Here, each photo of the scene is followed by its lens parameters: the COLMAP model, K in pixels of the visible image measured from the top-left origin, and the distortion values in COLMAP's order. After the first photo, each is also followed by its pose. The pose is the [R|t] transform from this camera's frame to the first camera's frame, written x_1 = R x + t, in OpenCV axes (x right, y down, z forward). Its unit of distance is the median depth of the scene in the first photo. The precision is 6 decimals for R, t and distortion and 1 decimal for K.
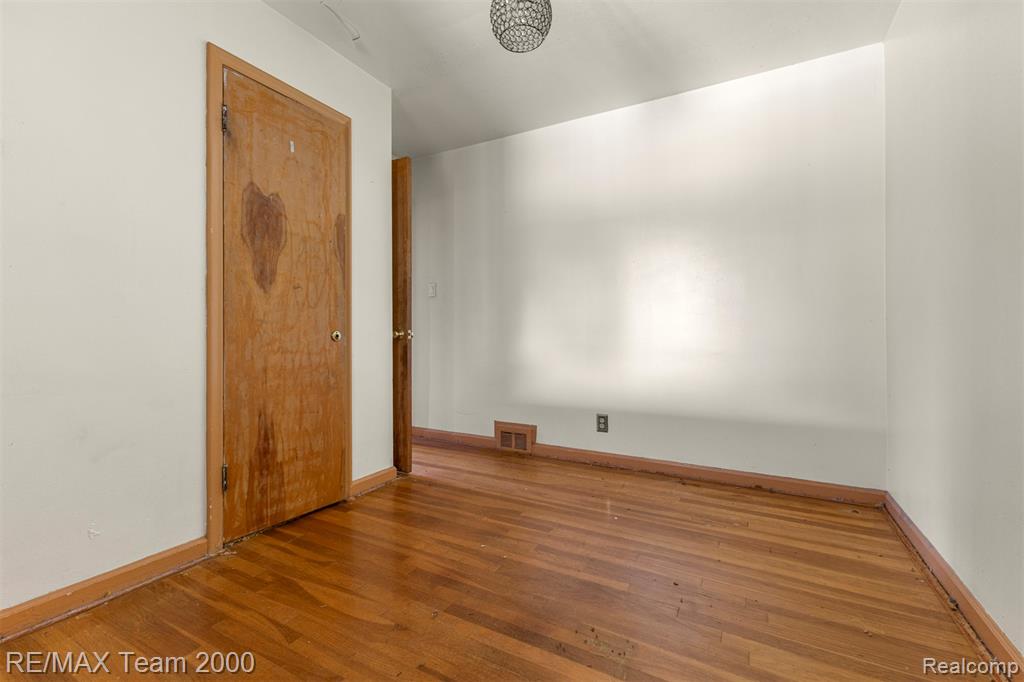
lens RADIAL K [[440.0, 0, 511.9], [0, 440.0, 332.8], [0, 0, 1]] dist [0.003967, 0.000149]
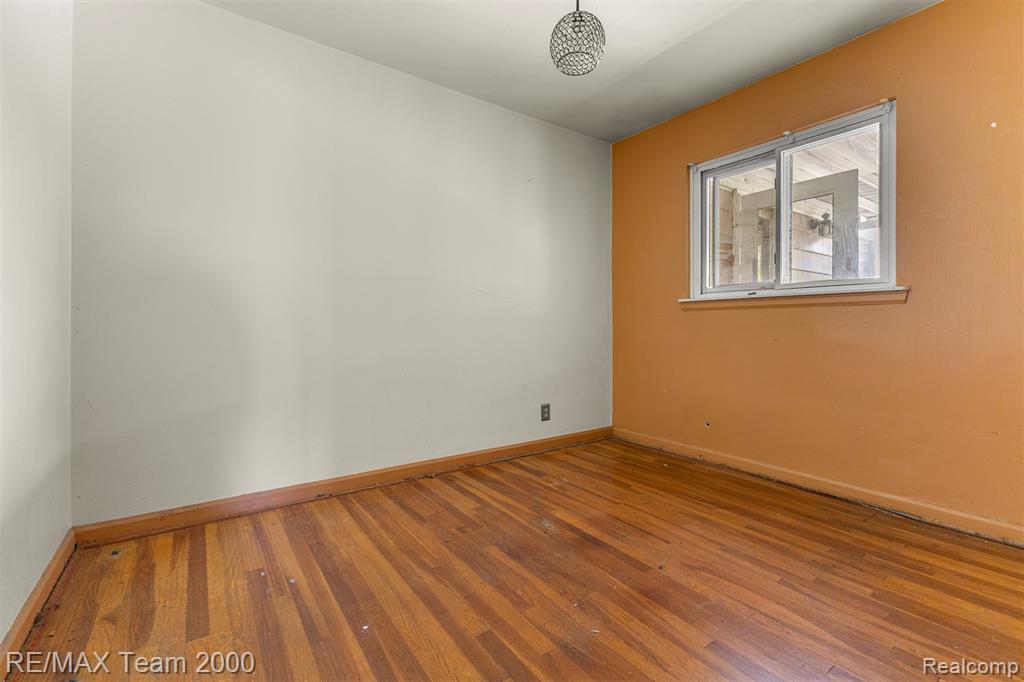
lens RADIAL K [[440.0, 0, 511.9], [0, 440.0, 332.8], [0, 0, 1]] dist [0.003967, 0.000149]
pose [[-0.901279, -0.003002, 0.433230, -0.248922], [0.000019, 0.999976, 0.006969, 0.006769], [-0.433240, 0.006289, -0.901257, 1.711360]]
